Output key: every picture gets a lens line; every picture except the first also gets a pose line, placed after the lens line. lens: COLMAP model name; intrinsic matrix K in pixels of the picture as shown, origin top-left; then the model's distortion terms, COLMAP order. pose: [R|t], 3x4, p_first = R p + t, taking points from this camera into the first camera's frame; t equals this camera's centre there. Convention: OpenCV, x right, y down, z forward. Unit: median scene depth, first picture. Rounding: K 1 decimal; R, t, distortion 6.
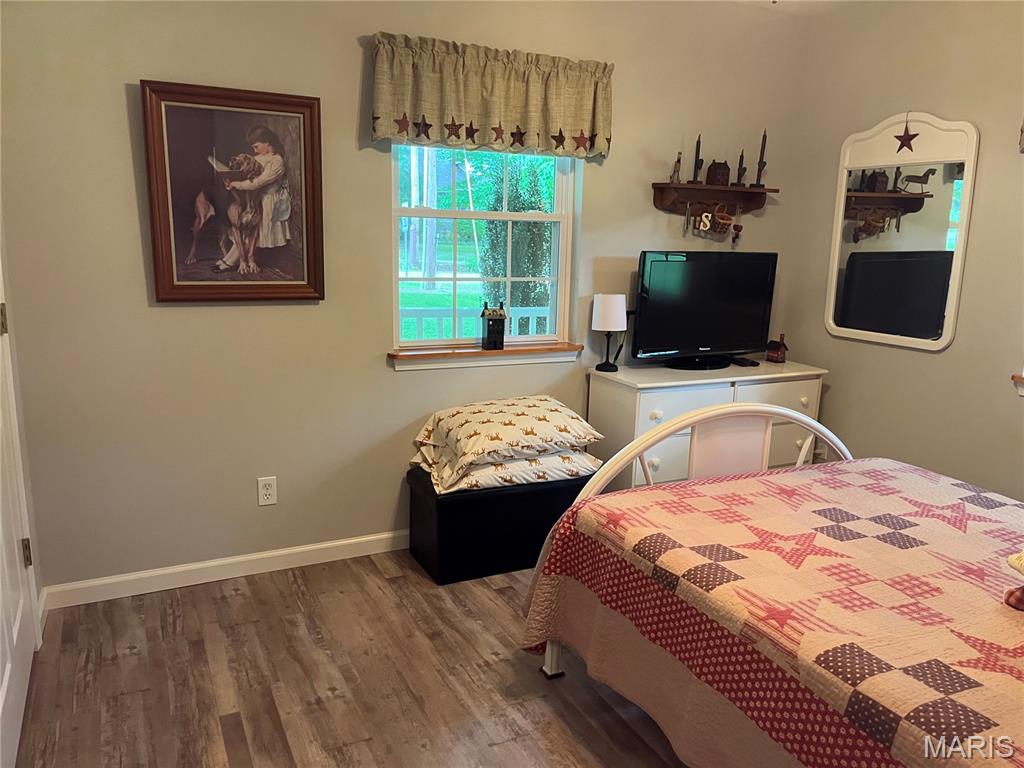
lens RADIAL K [[772.8, 0, 511.8], [0, 772.8, 382.8], [0, 0, 1]] dist [0.062685, -0.078089]
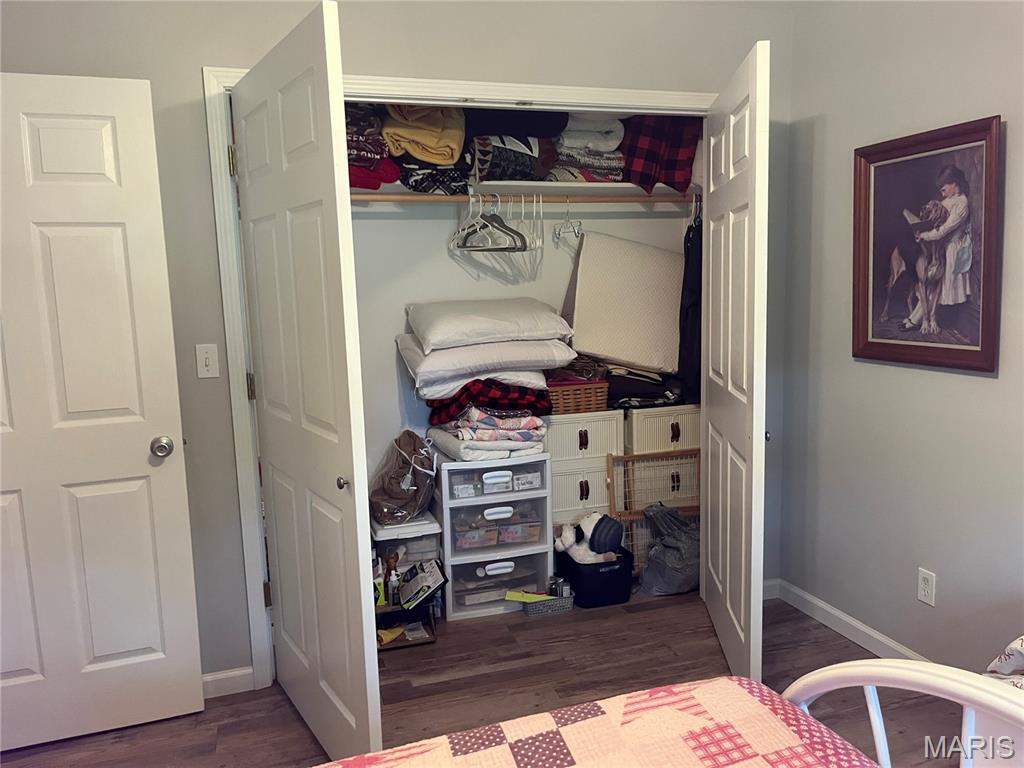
lens RADIAL K [[772.8, 0, 512.1], [0, 772.8, 382.0], [0, 0, 1]] dist [0.062685, -0.078089]
pose [[-0.152254, 0.106445, -0.982593, 0.625885], [-0.160559, 0.978313, 0.130861, -0.130855], [0.975213, 0.177688, -0.131861, 0.685611]]
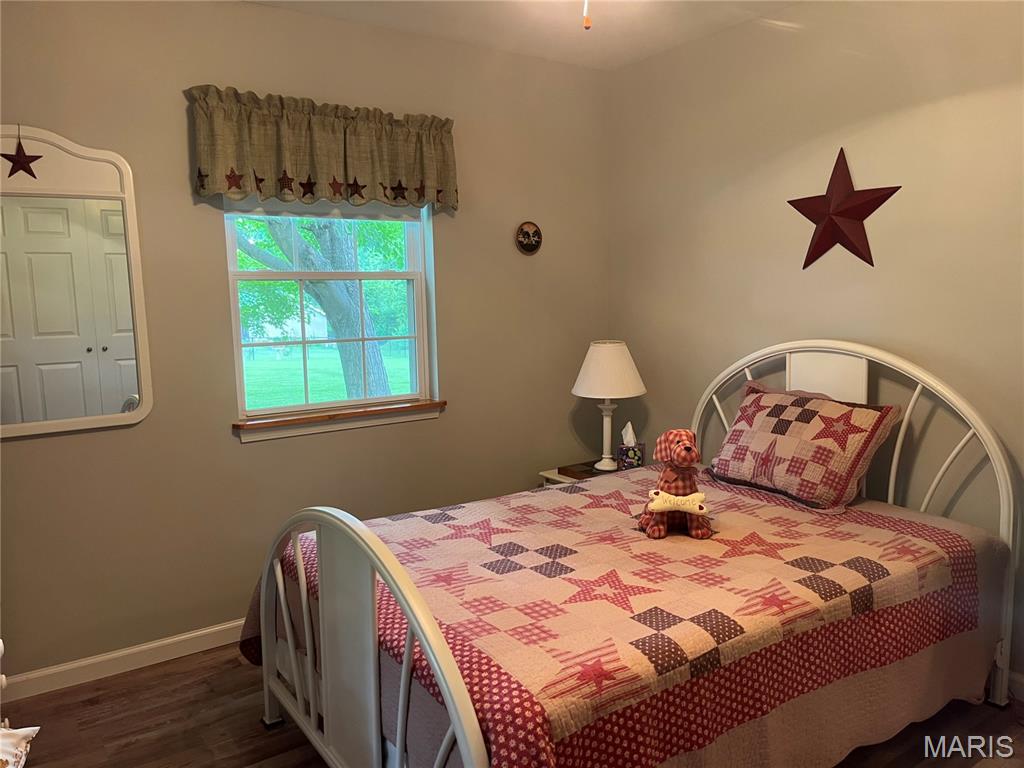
lens RADIAL K [[772.8, 0, 515.3], [0, 772.8, 386.9], [0, 0, 1]] dist [0.062685, -0.078089]
pose [[-0.155015, -0.144340, 0.977311, -0.392875], [0.204037, 0.963262, 0.174629, -0.166855], [-0.966612, 0.226477, -0.119870, 0.826177]]
